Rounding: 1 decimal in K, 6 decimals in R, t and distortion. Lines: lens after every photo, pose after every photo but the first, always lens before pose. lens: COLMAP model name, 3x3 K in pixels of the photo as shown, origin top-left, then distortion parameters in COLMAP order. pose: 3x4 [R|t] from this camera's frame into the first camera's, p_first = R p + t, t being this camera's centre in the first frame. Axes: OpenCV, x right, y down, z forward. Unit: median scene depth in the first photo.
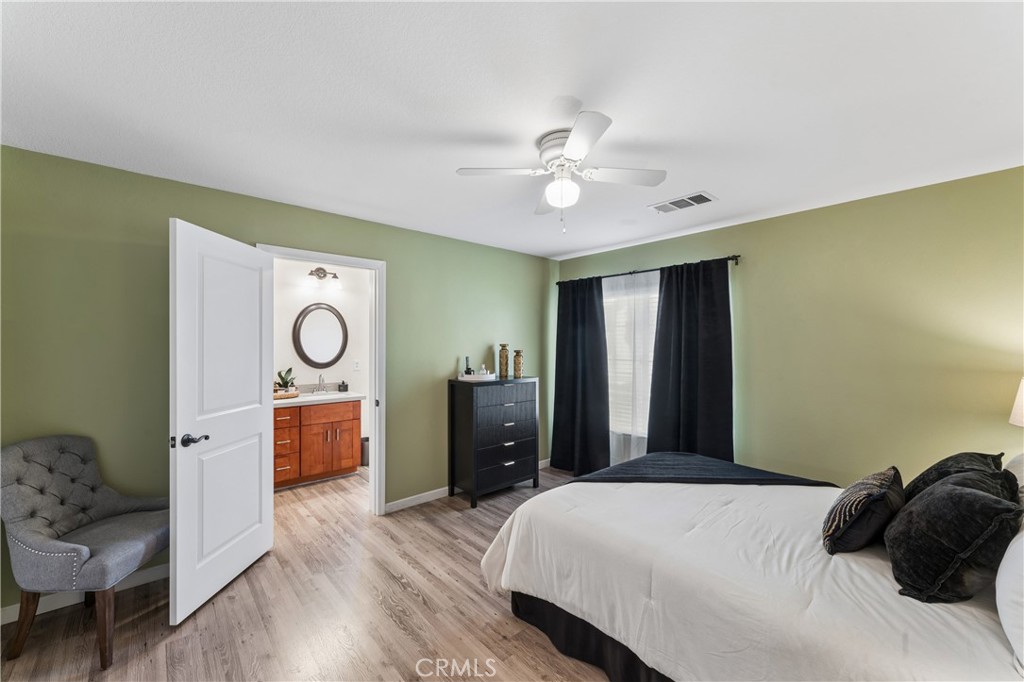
lens RADIAL K [[411.5, 0, 518.5], [0, 411.5, 337.3], [0, 0, 1]] dist [-0.001897, -0.000103]
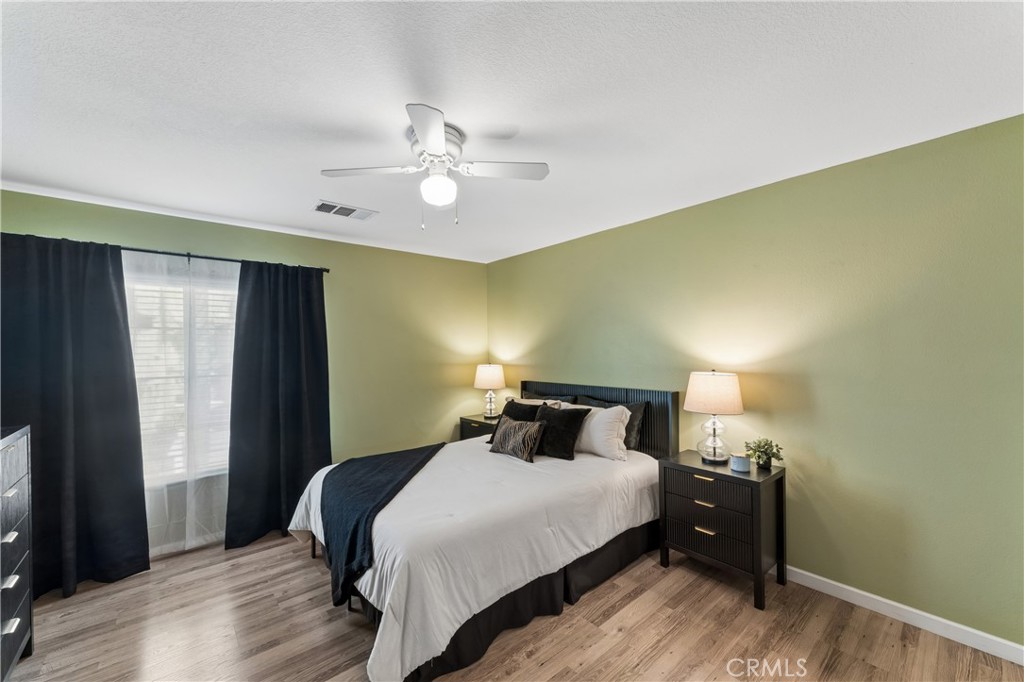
lens RADIAL K [[400.7, 0, 512.0], [0, 400.7, 341.0], [0, 0, 1]] dist [-0.000191, 0.000015]
pose [[0.019313, 0.017622, 0.999658, -0.439782], [0.000373, 0.999844, -0.017632, 0.006496], [-0.999813, 0.000714, 0.019303, 0.447433]]
